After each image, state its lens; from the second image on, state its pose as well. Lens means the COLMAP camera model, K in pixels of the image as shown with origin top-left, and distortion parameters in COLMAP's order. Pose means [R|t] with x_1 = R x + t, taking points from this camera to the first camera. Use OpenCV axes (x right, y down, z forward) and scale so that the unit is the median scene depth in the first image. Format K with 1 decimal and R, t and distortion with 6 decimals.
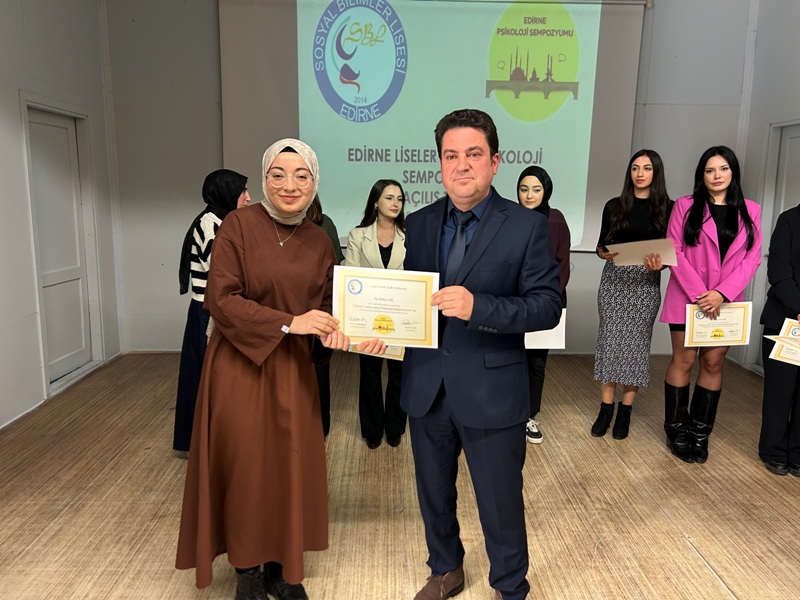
lens RADIAL K [[601.4, 0, 398.8], [0, 601.4, 295.0], [0, 0, 1]] dist [0.052474, -0.053142]
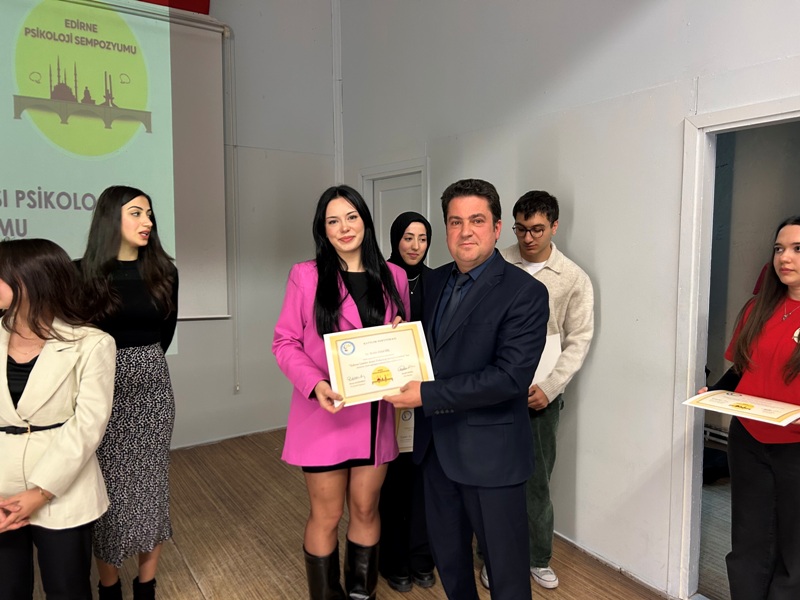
lens RADIAL K [[601.4, 0, 400.2], [0, 601.4, 299.9], [0, 0, 1]] dist [0.052474, -0.053142]
pose [[0.841065, -0.060667, 0.537522, 0.128566], [0.100605, 0.993897, -0.045241, -0.034061], [-0.531497, 0.092128, 0.842035, 0.171975]]
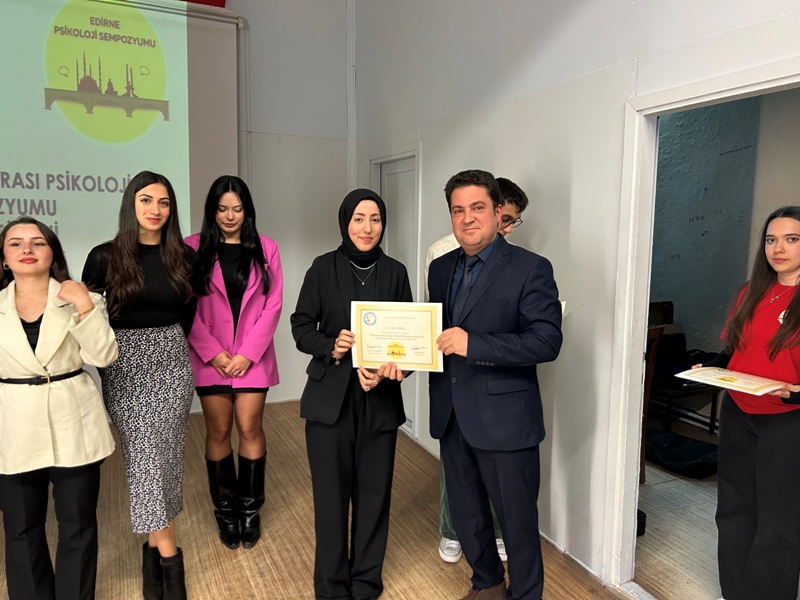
lens RADIAL K [[601.4, 0, 395.8], [0, 601.4, 299.5], [0, 0, 1]] dist [0.052474, -0.053142]
pose [[0.910538, -0.048320, 0.410592, 0.225646], [0.067406, 0.997208, -0.032127, -0.018399], [-0.407894, 0.056929, 0.911253, 0.094027]]
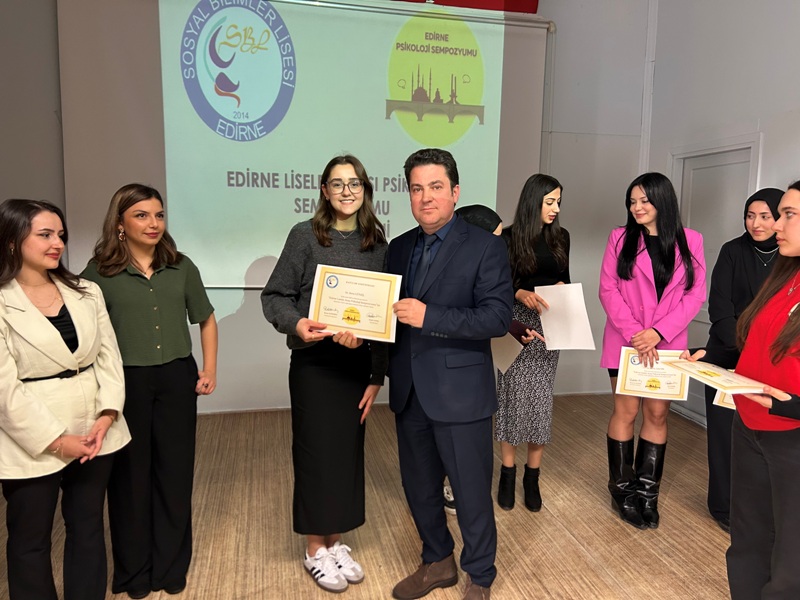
lens RADIAL K [[601.4, 0, 401.8], [0, 601.4, 303.4], [0, 0, 1]] dist [0.052474, -0.053142]
pose [[0.979438, -0.025040, 0.200186, -0.019502], [0.033604, 0.998655, -0.039496, -0.017976], [-0.198927, 0.045411, 0.978962, 0.136404]]
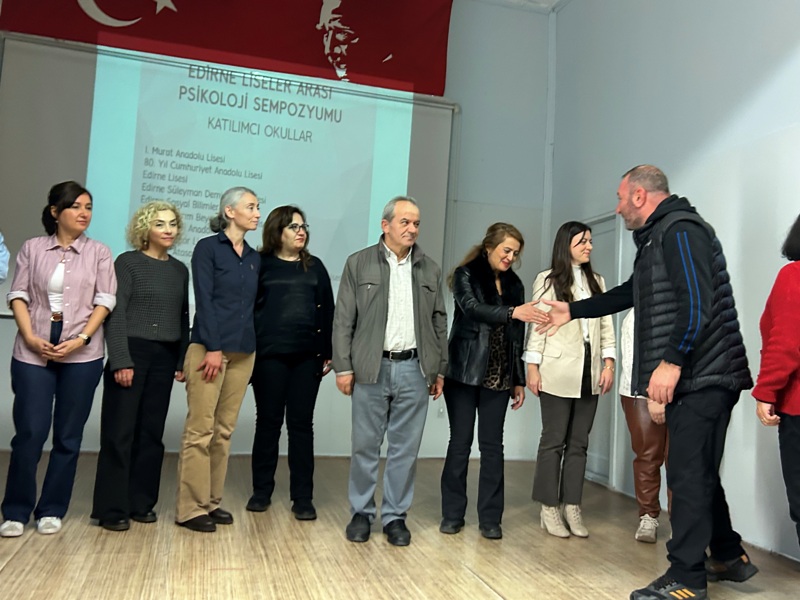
lens RADIAL K [[755.2, 0, 404.3], [0, 755.2, 299.9], [0, 0, 1]] dist [0.037518, 0.000000]
pose [[0.969243, 0.060134, 0.238647, 0.031186], [-0.002734, 0.972260, -0.233888, 0.147433], [-0.246091, 0.226042, 0.942520, -0.134457]]
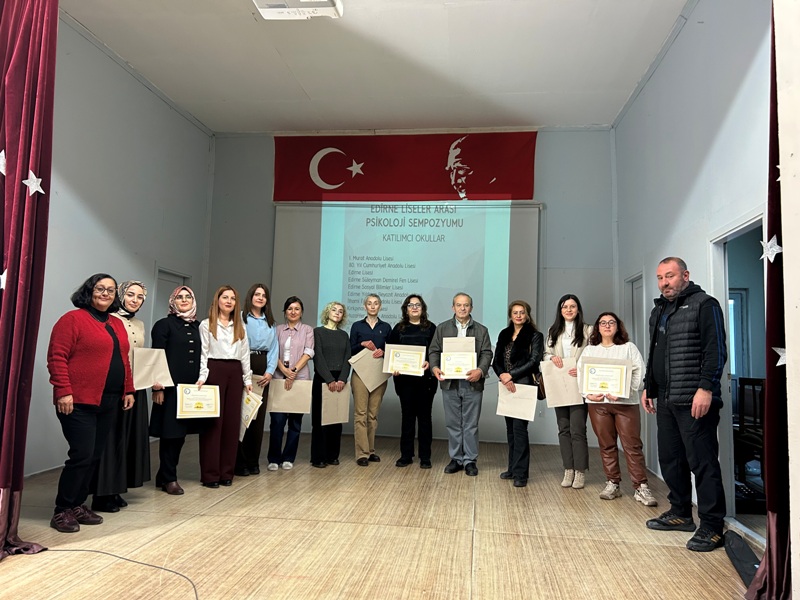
lens RADIAL K [[601.4, 0, 405.6], [0, 601.4, 305.6], [0, 0, 1]] dist [0.052474, -0.053142]
pose [[0.990073, 0.003222, -0.140516, 0.283005], [-0.039371, 0.966072, -0.255253, 0.171519], [0.134926, 0.258251, 0.956609, -0.455750]]
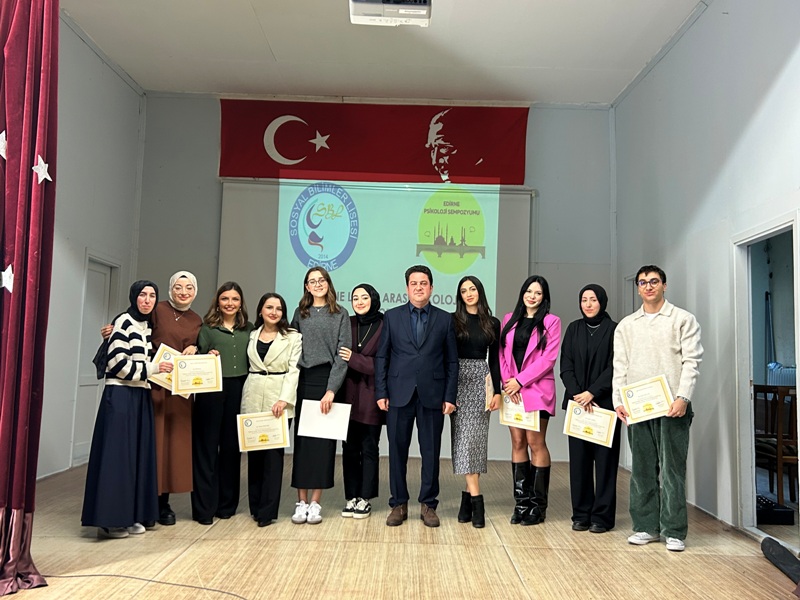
lens RADIAL K [[755.2, 0, 405.0], [0, 755.2, 304.3], [0, 0, 1]] dist [0.037518, 0.000000]
pose [[0.999775, 0.013851, -0.016047, 0.148784], [-0.017420, 0.968182, -0.249640, 0.197252], [0.012079, 0.249863, 0.968206, -0.600581]]
